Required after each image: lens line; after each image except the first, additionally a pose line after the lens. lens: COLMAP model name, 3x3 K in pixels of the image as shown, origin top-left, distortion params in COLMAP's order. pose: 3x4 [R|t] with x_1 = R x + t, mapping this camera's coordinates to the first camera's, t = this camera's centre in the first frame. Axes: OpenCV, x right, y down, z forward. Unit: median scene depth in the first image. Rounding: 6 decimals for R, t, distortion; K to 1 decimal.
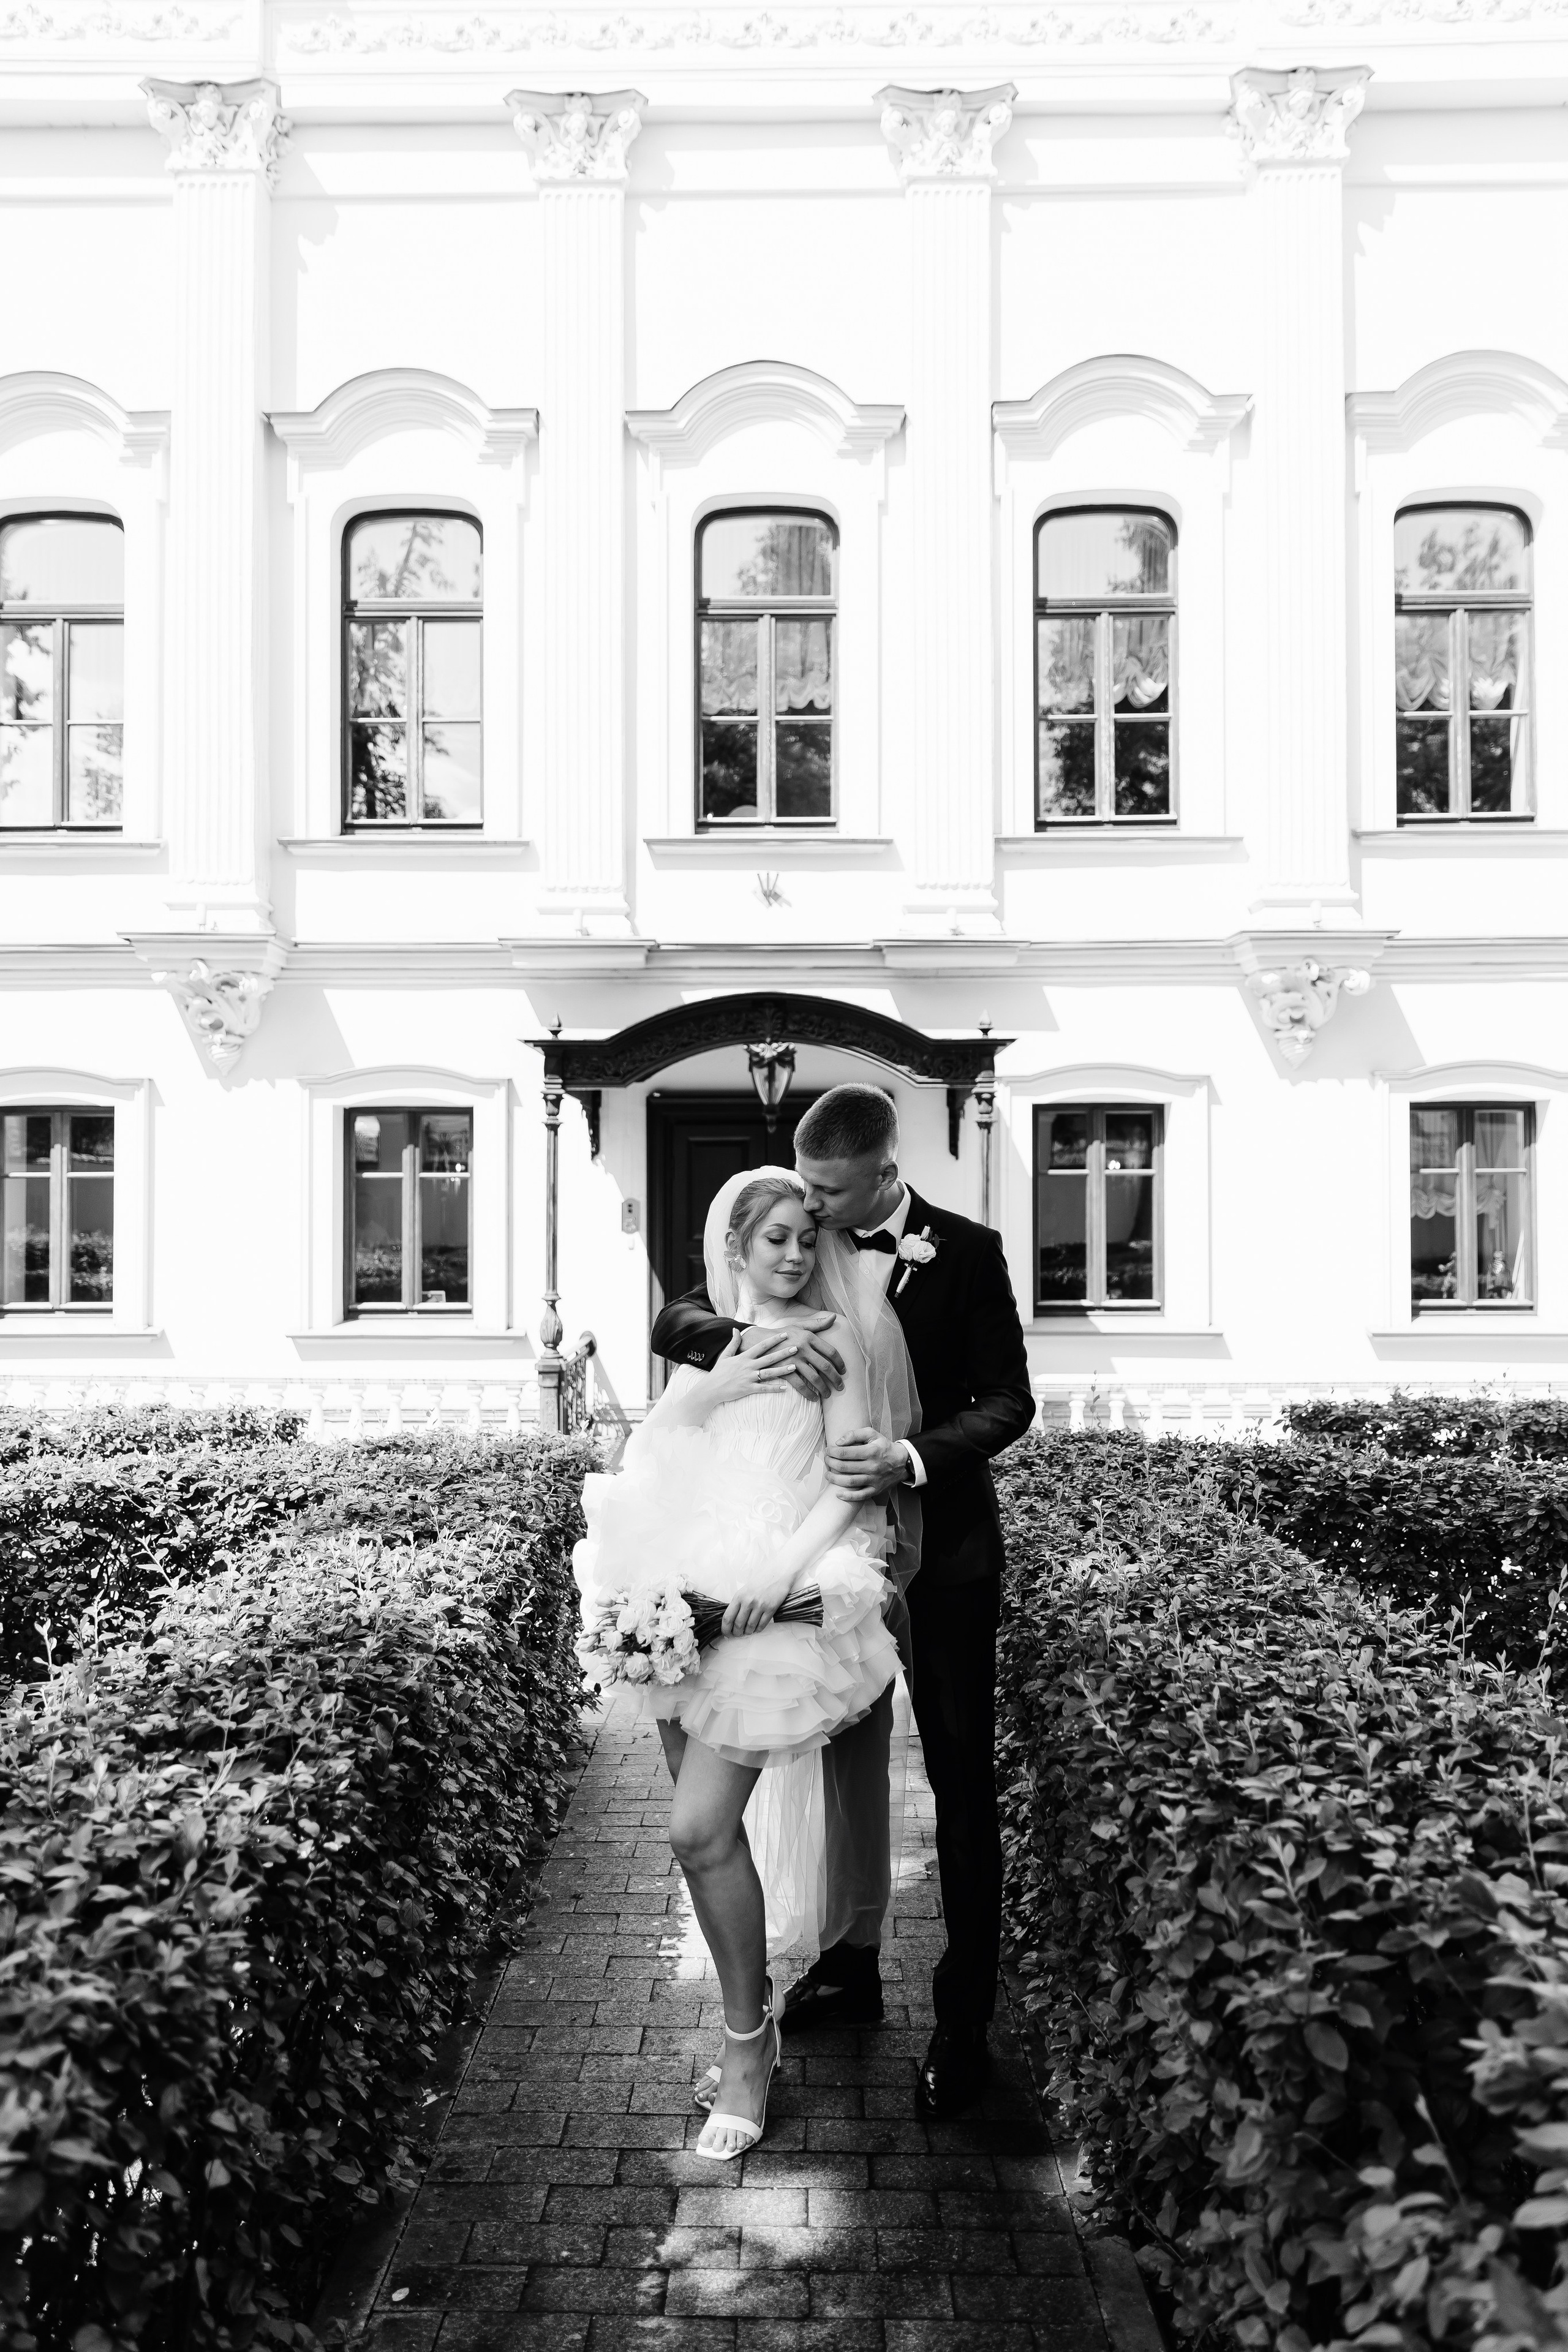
lens RADIAL K [[1598.2, 0, 764.7], [0, 1598.2, 1207.1], [0, 0, 1]] dist [0.031632, -0.002853]
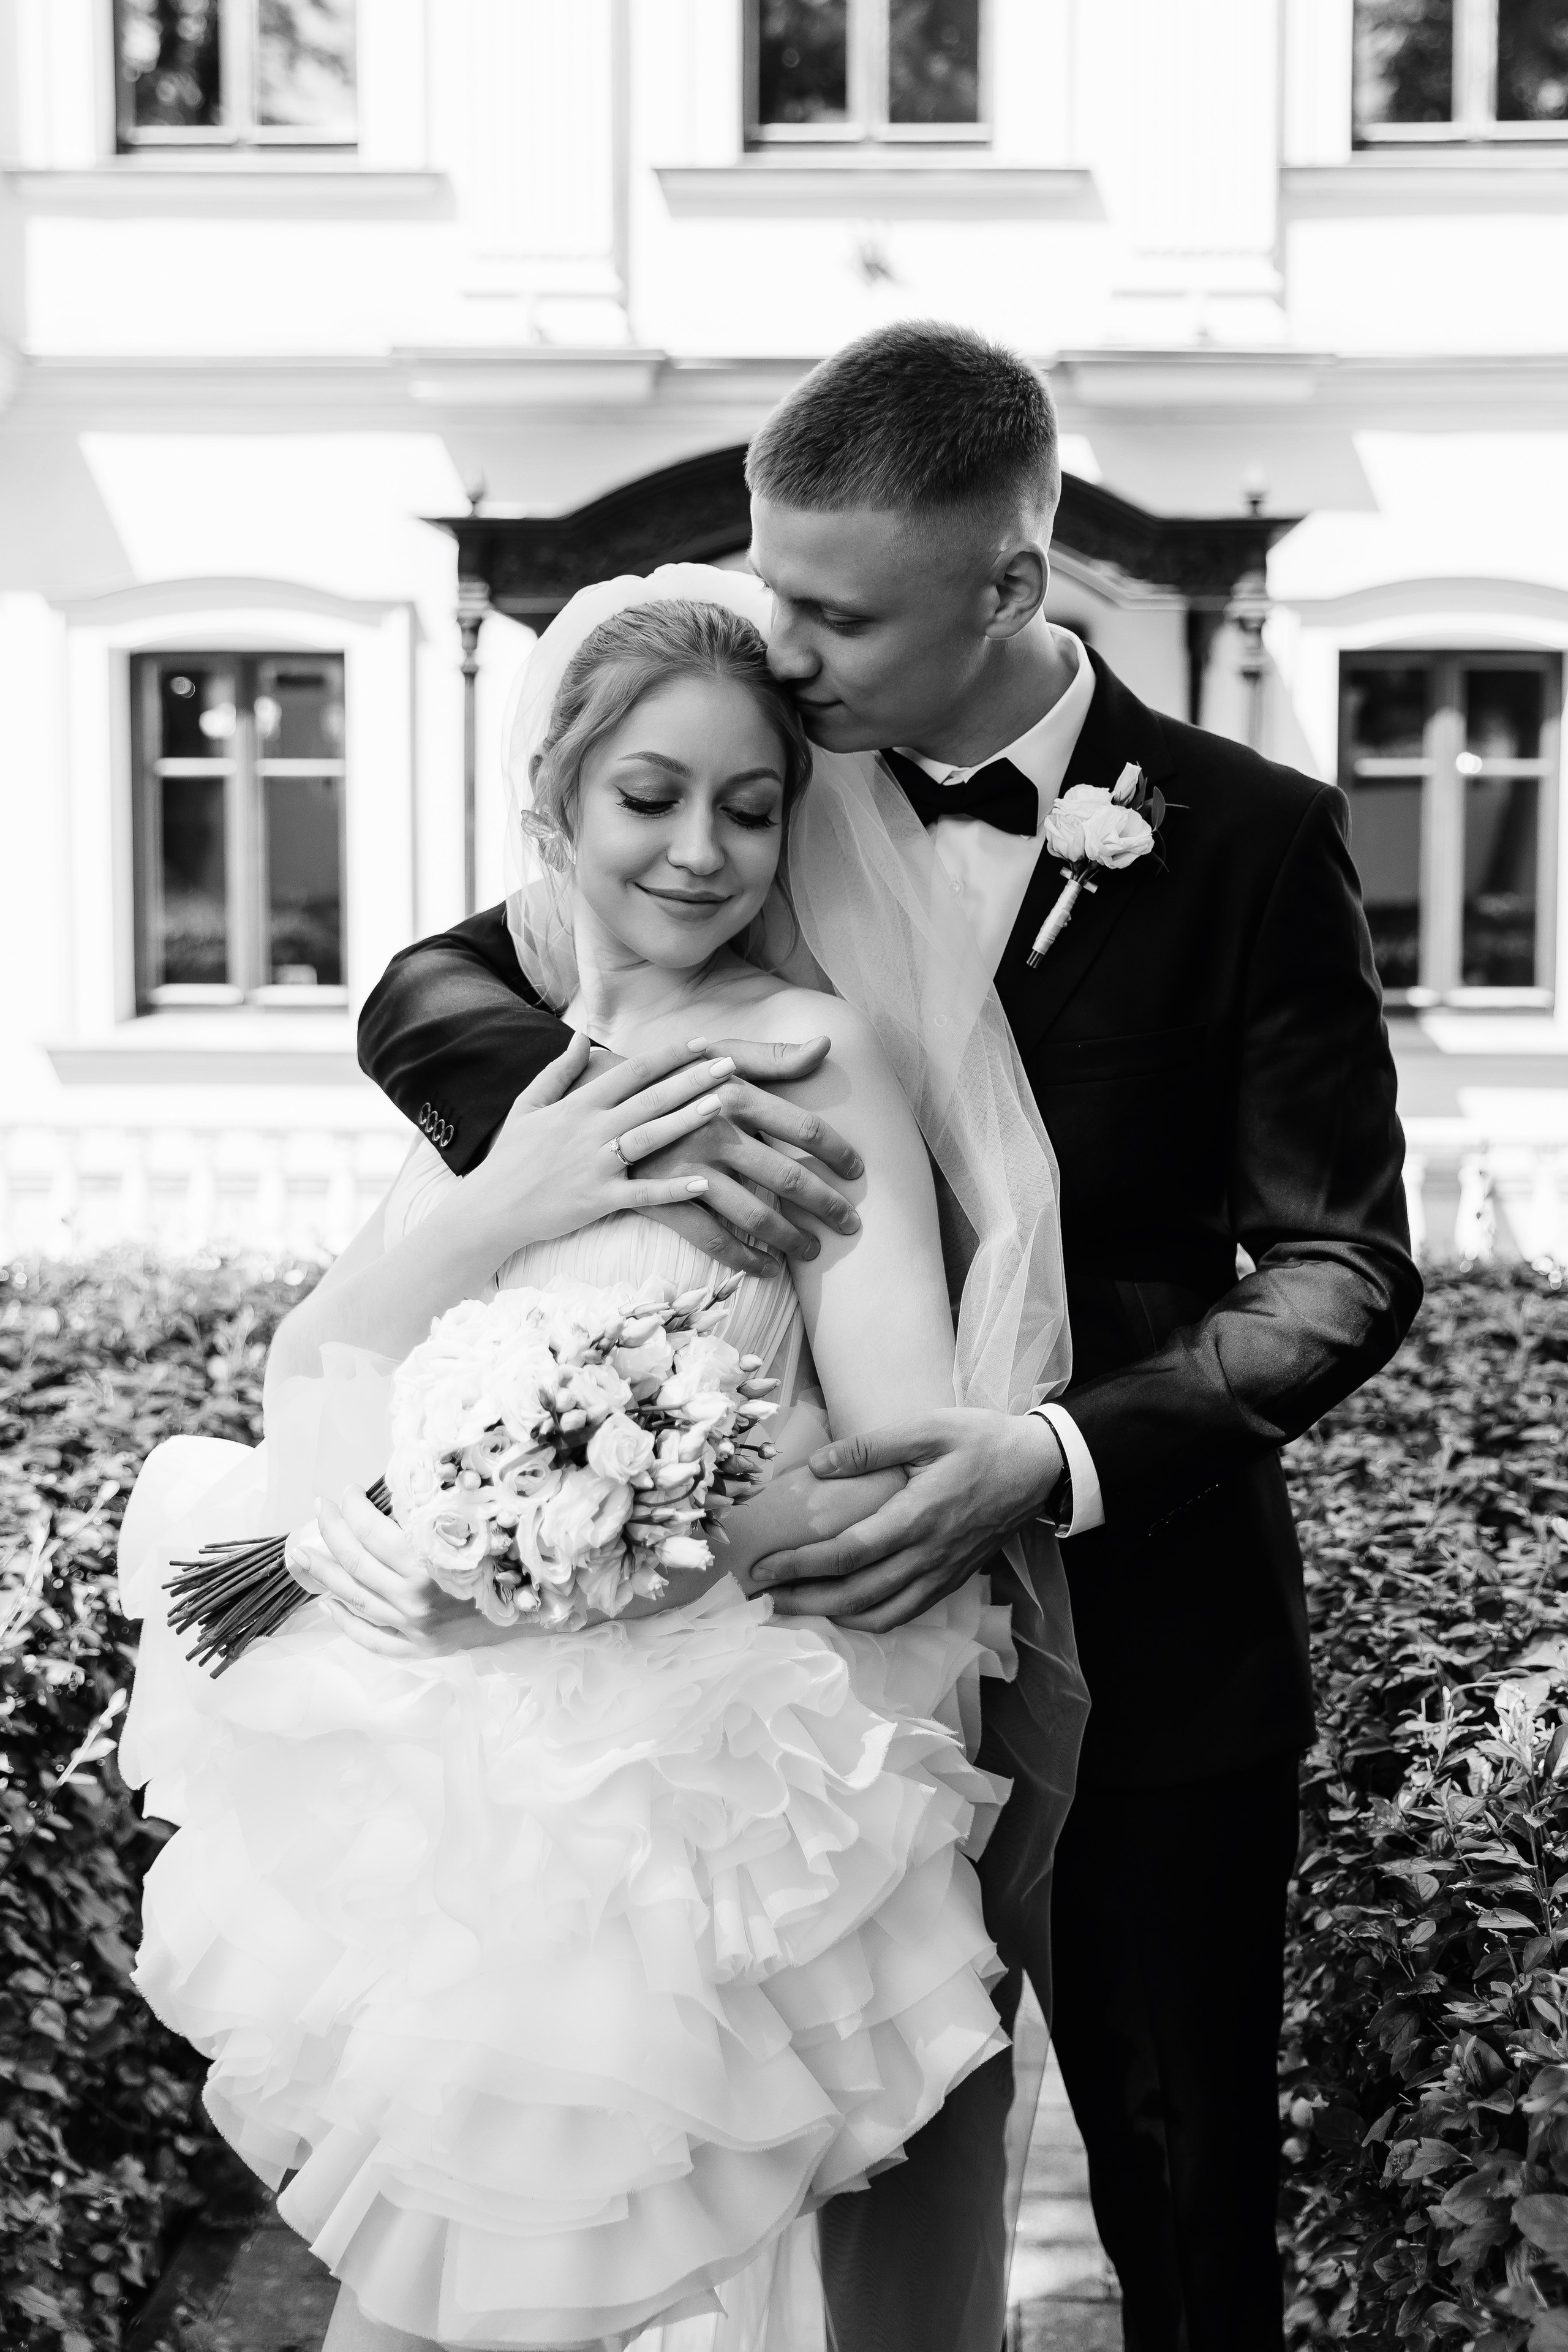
lens RADIAL K [[2396.5, 0, 784.0], [0, 2396.5, 1176.0], [0, 0, 1]] dist [-0.003756, -0.009245]
pose [[0.998949, 0.009930, -0.044744, 0.013755], [-0.003789, 0.990797, 0.135300, 0.008429], [0.045676, -0.134988, 0.989794, 0.128725]]
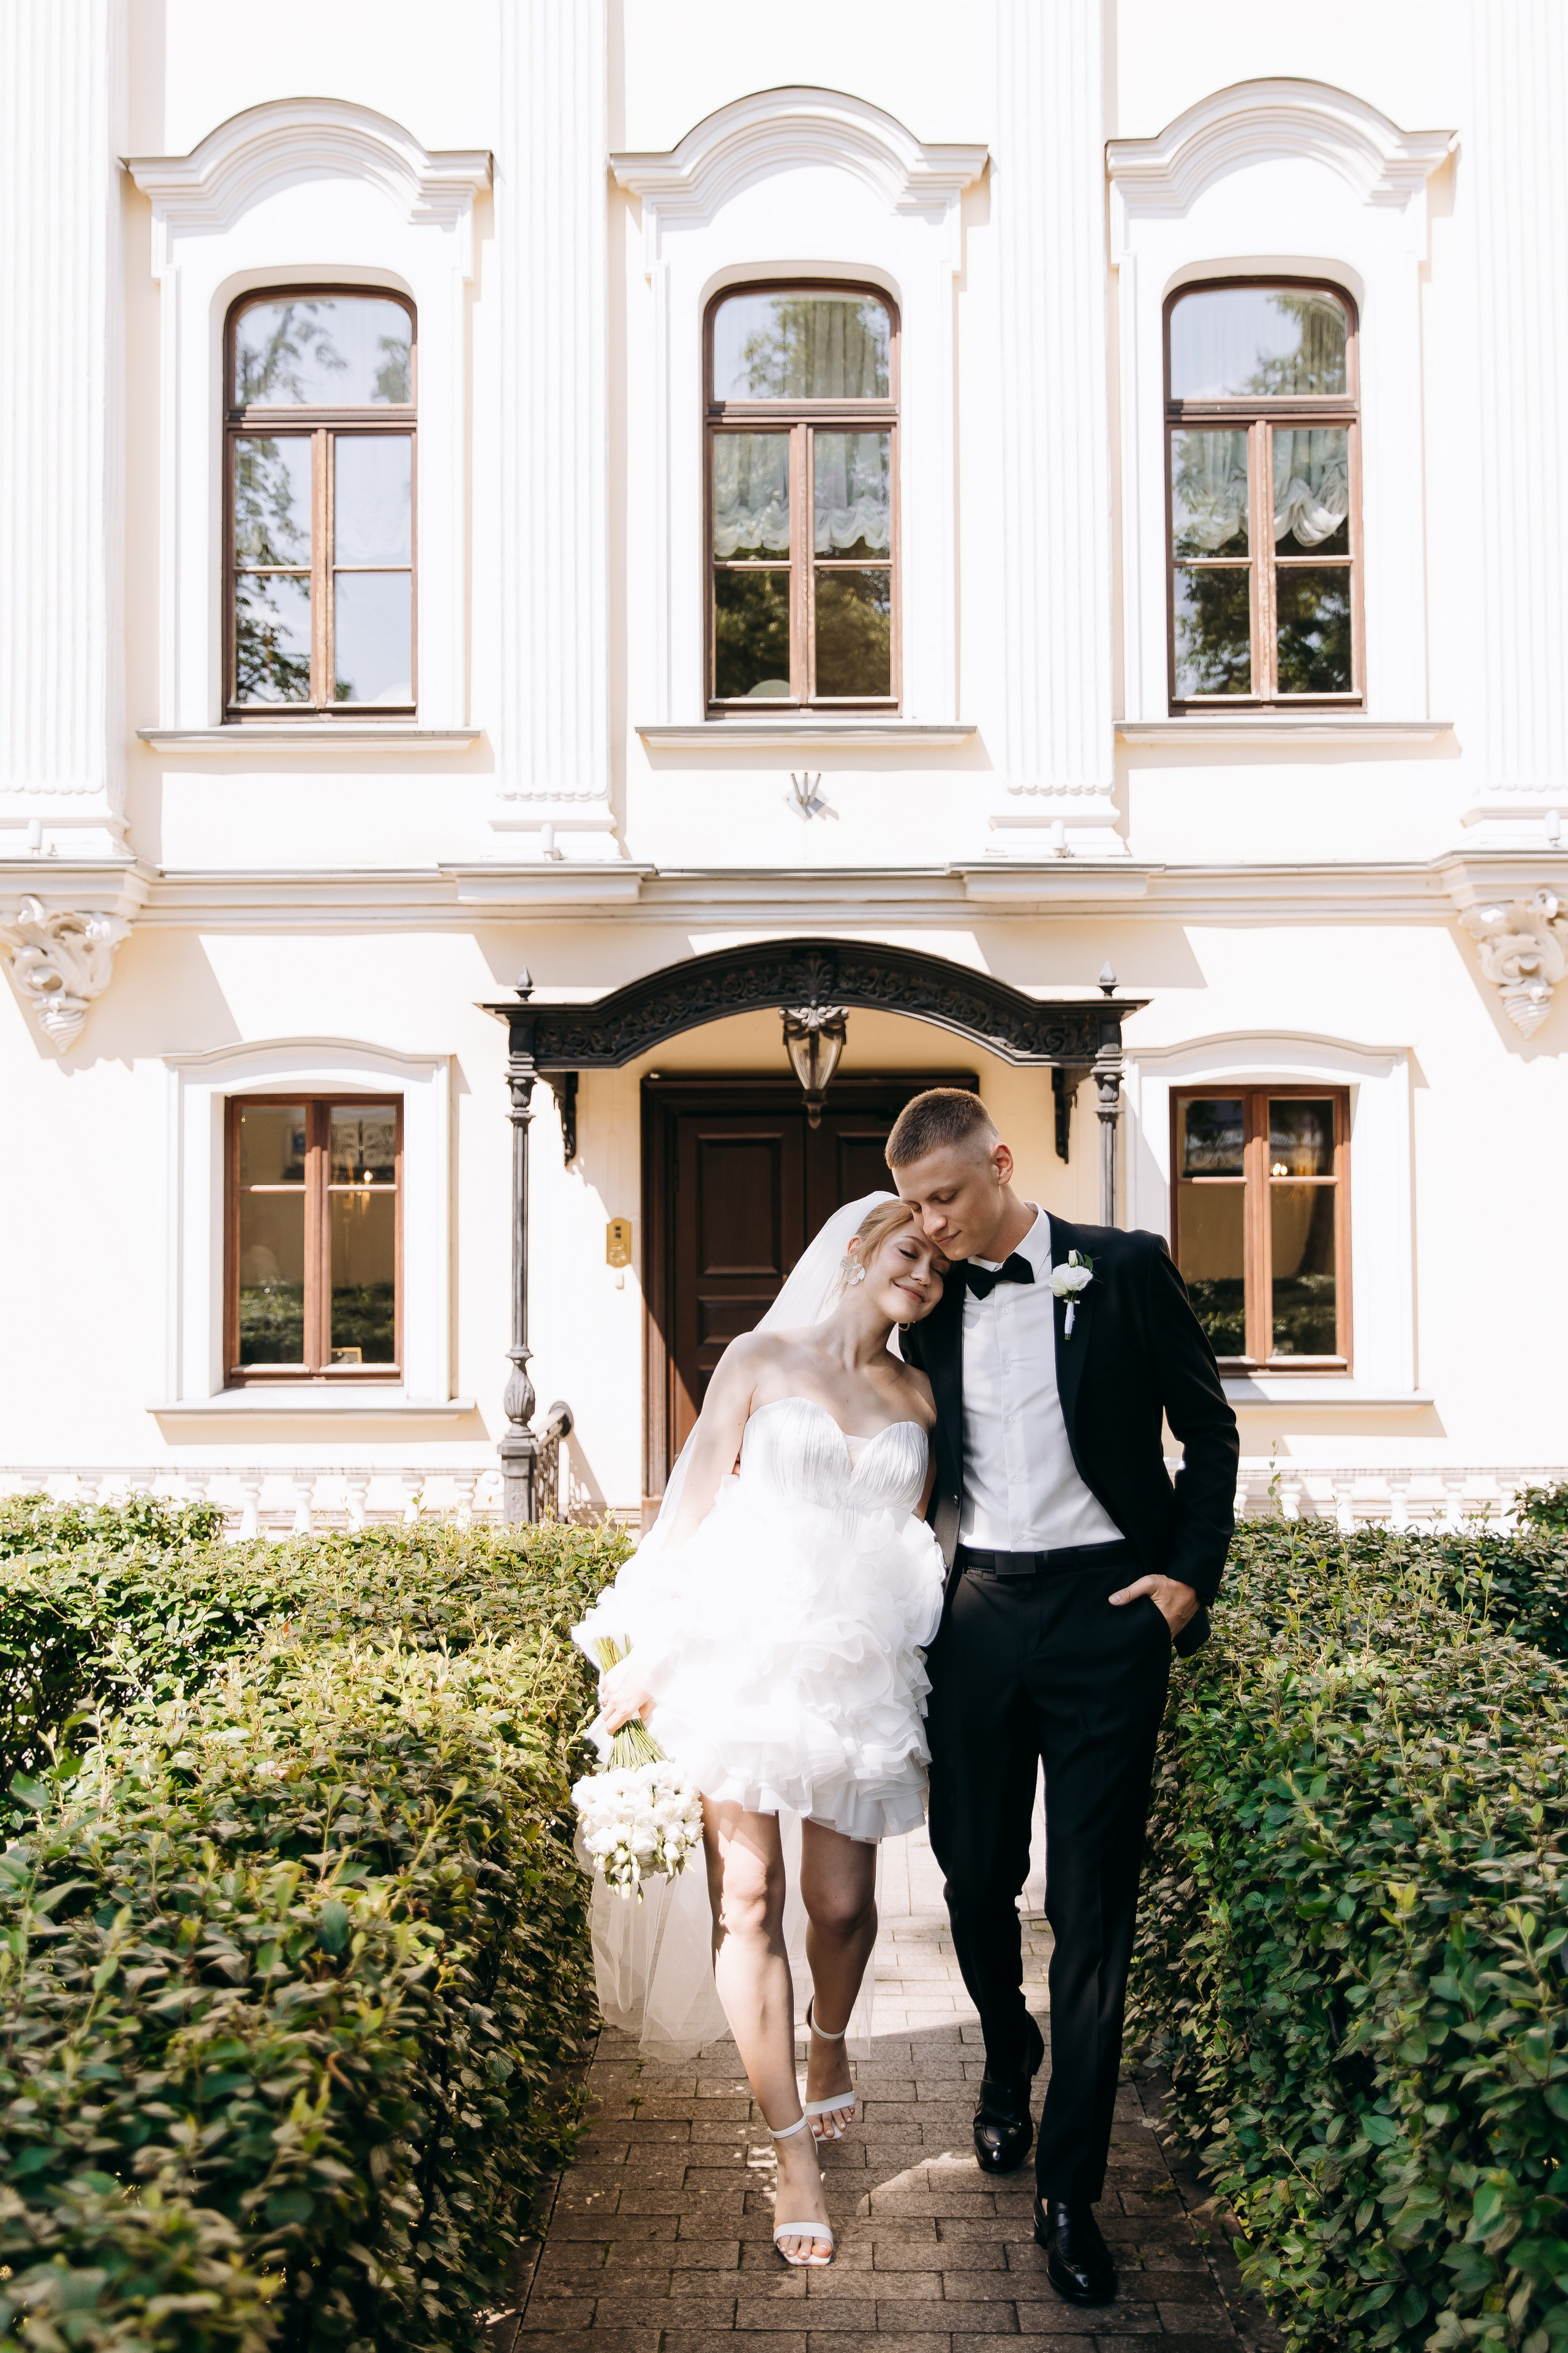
lens RADIAL K [[2280.4, 0, 784.0], [0, 2280.4, 1176.5], [0, 0, 1]] dist [0.005212, 0.033524]
pose [[0.999983, -0.004648, 0.003557, -0.013197], [0.004728, 0.999725, -0.022987, -0.000472], [-0.003449, 0.023003, 0.999729, -0.040268]]
